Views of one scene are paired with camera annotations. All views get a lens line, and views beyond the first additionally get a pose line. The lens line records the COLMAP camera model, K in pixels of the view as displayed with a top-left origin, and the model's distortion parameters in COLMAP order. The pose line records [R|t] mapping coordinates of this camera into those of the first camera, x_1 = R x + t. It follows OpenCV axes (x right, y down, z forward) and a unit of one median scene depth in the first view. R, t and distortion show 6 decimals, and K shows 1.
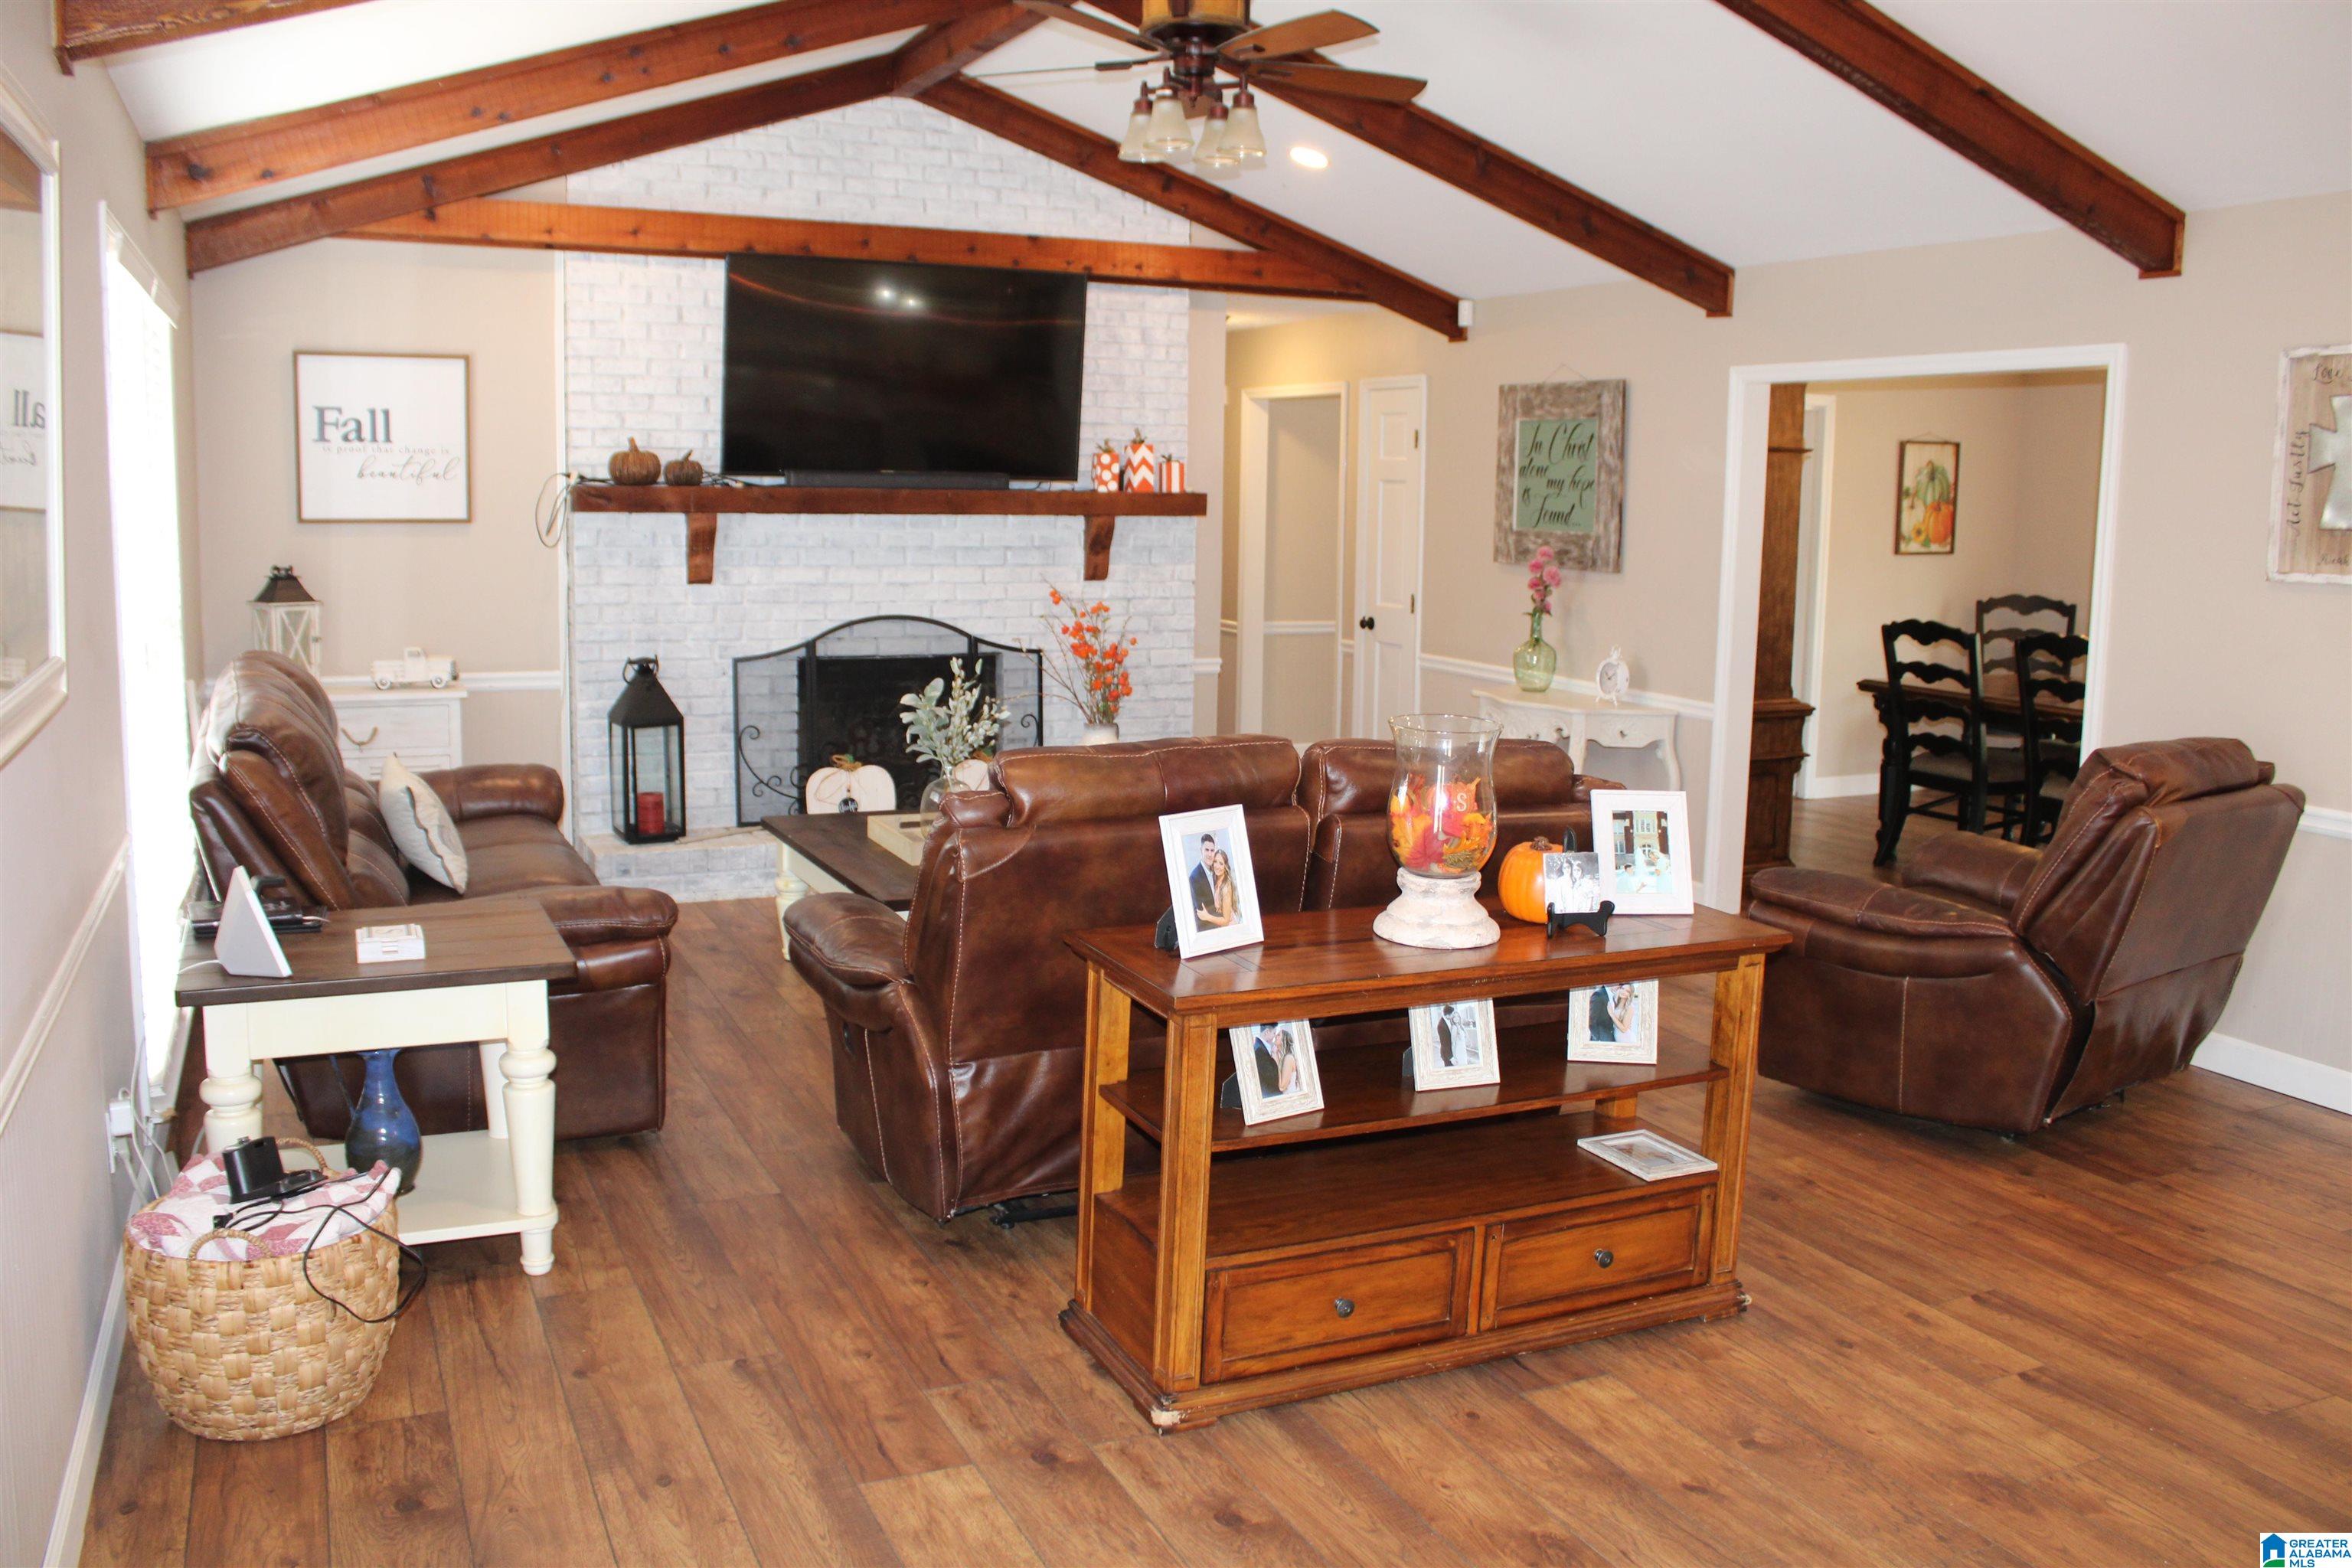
lens RADIAL K [[1937.2, 0, 1167.8], [0, 1937.2, 752.6], [0, 0, 1]] dist [-0.161529, 0.141651]
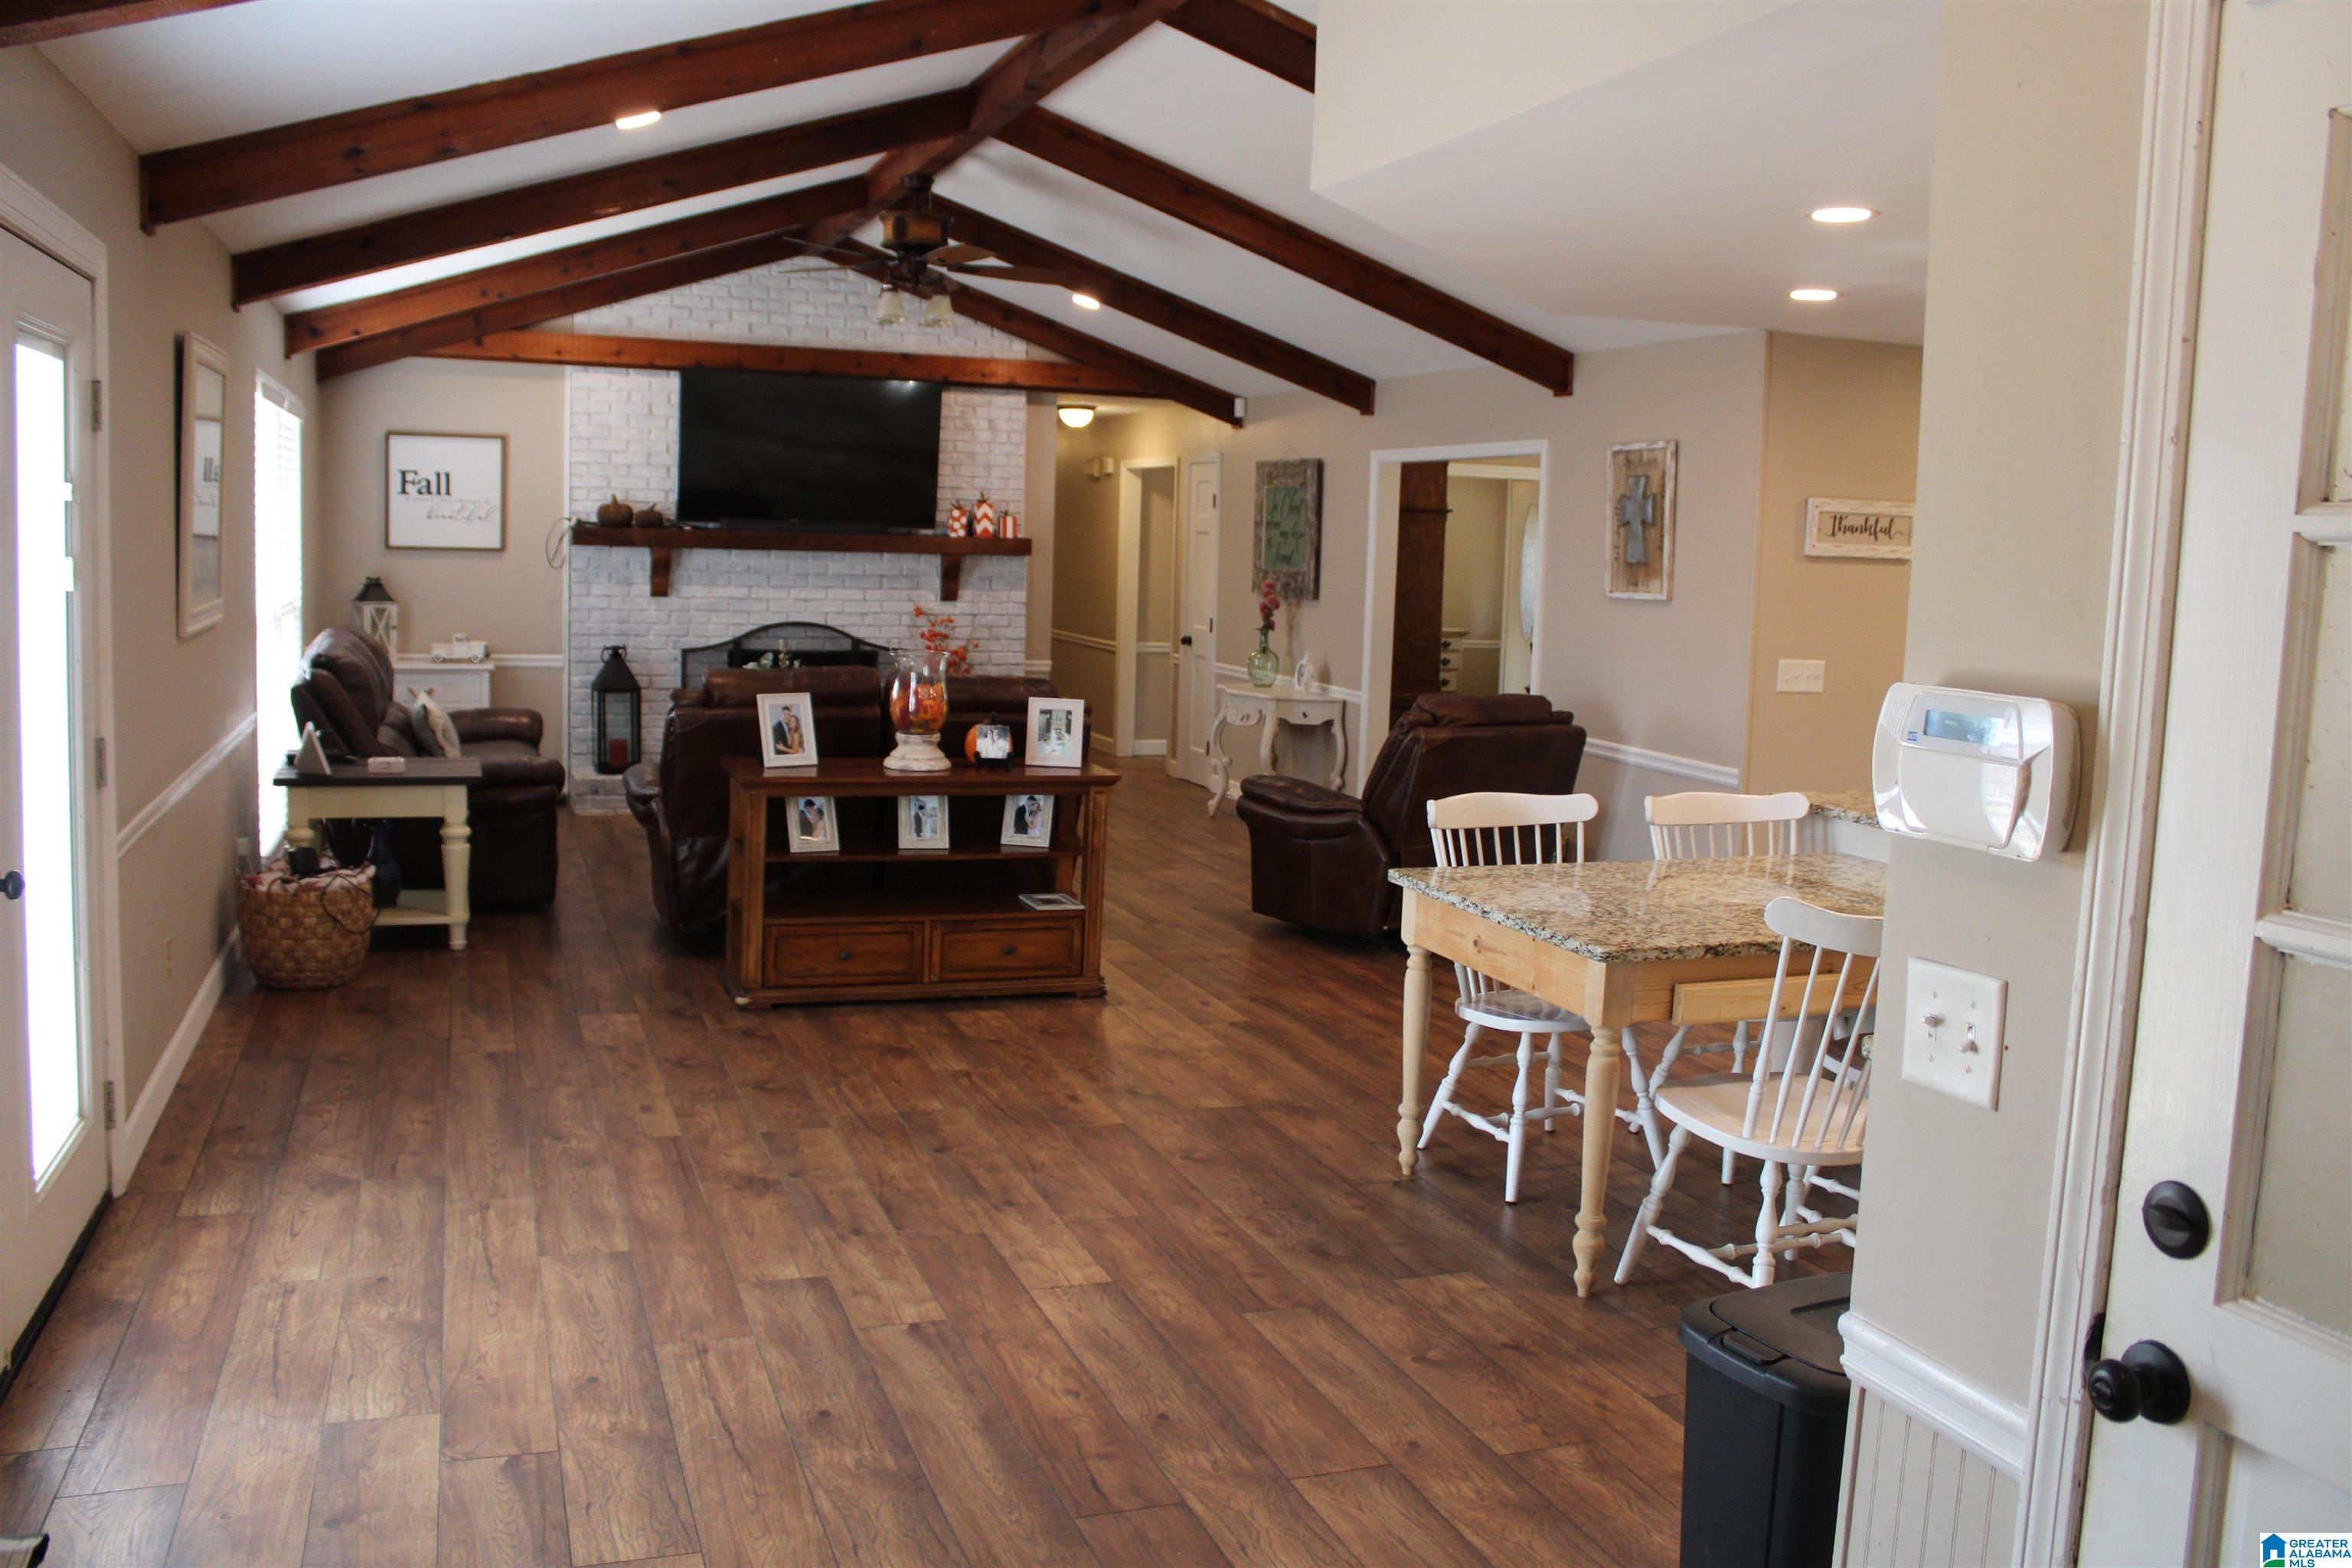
lens RADIAL K [[1937.2, 0, 1167.8], [0, 1937.2, 752.6], [0, 0, 1]] dist [-0.161529, 0.141651]
pose [[0.996957, 0.022953, -0.074493, 0.249875], [-0.025120, 0.999284, -0.028285, 0.061096], [0.073791, 0.030071, 0.996820, -0.405658]]
